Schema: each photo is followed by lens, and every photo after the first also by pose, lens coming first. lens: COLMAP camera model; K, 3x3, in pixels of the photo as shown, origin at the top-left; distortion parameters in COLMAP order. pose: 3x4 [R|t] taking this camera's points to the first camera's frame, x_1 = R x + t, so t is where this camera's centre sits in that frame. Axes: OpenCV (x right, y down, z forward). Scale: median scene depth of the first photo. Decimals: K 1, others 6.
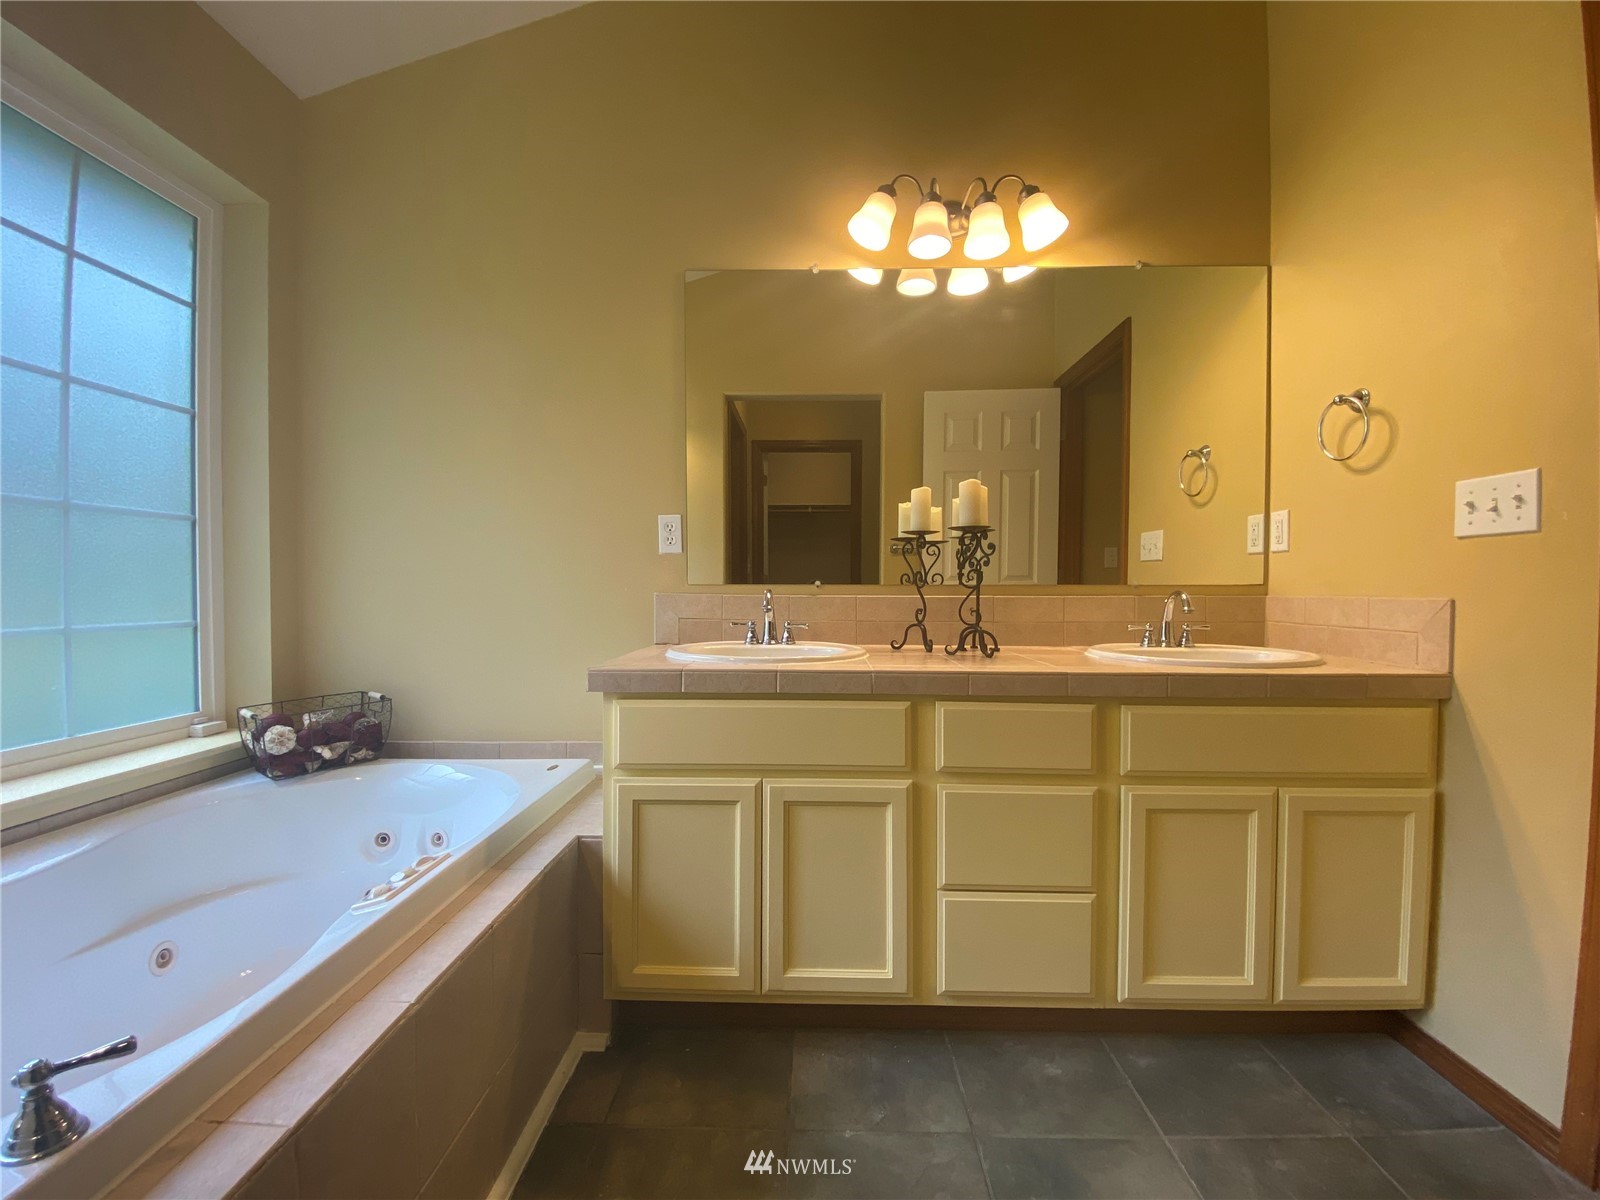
lens RADIAL K [[646.9, 0, 795.0], [0, 646.9, 599.3], [0, 0, 1]] dist [-0.000265, 0.000422]
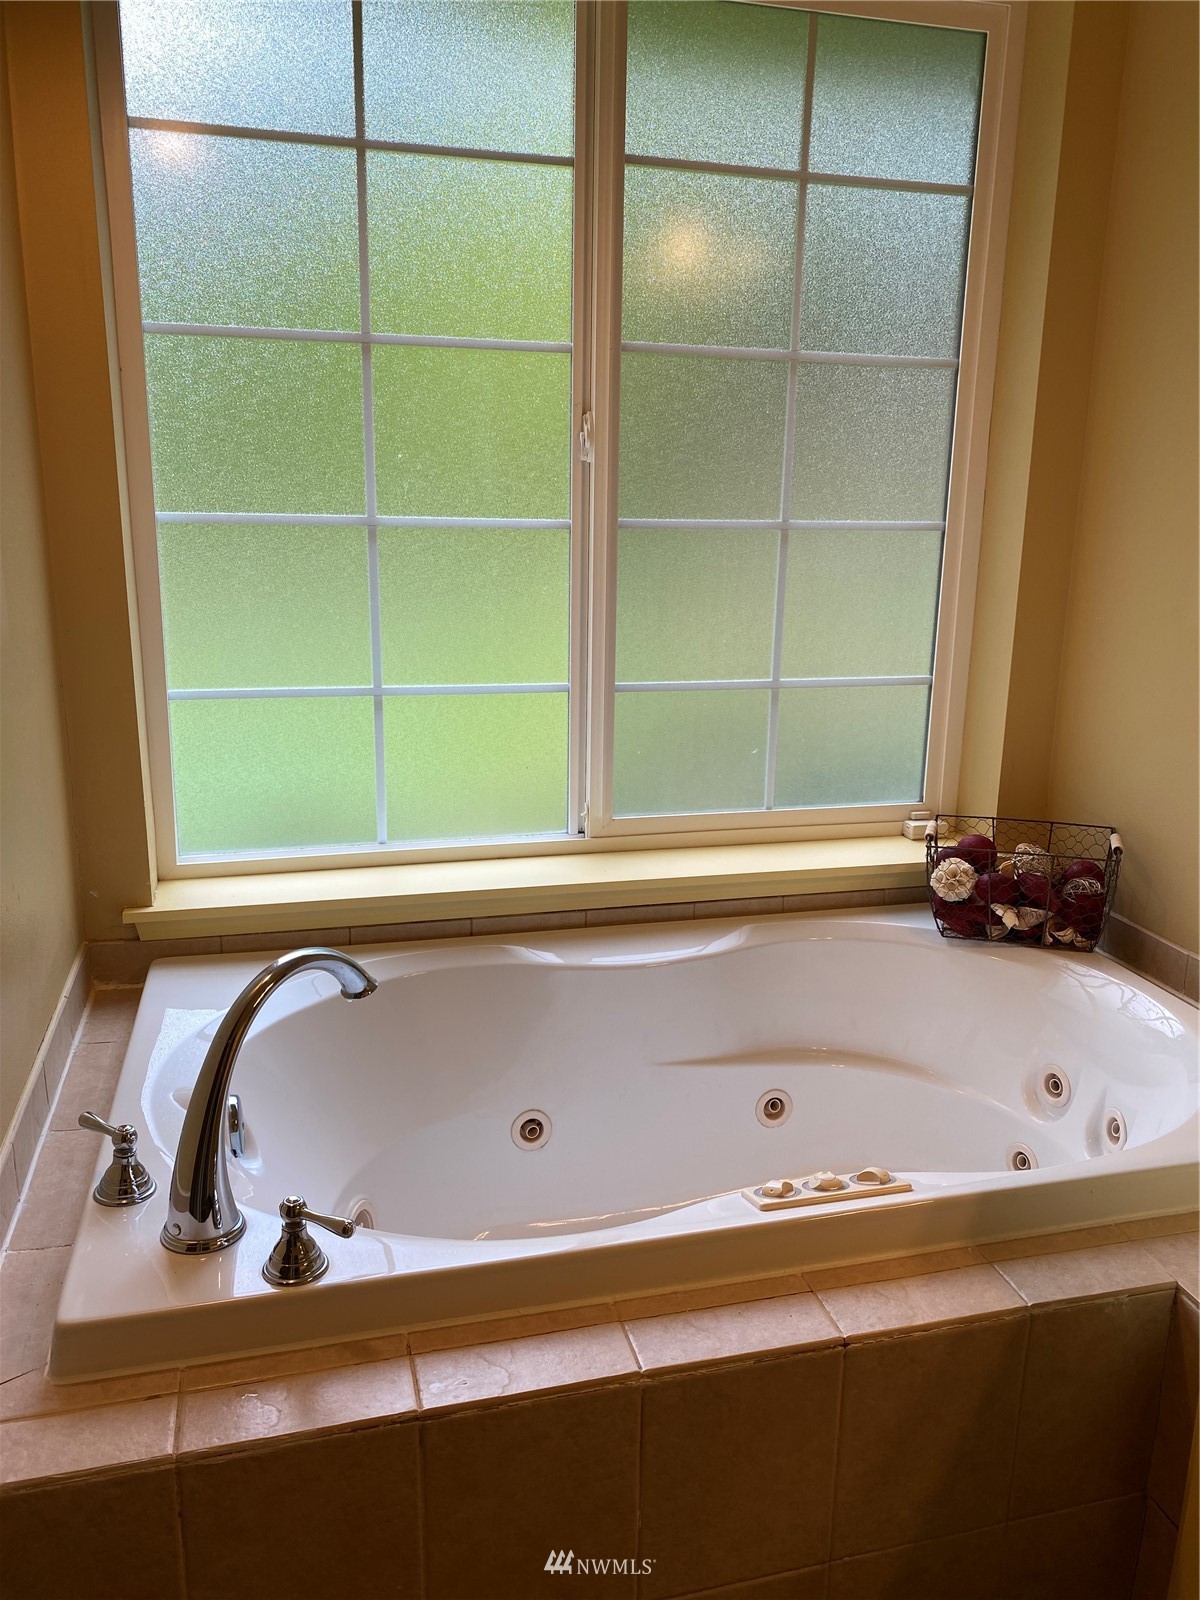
lens RADIAL K [[1213.5, 0, 599.1], [0, 1213.5, 797.4], [0, 0, 1]] dist [0.014659, 0.001347]
pose [[0.301667, 0.234125, -0.924220, 0.228313], [-0.040482, 0.971651, 0.232927, -0.140951], [0.952554, -0.032852, 0.302593, 0.274422]]
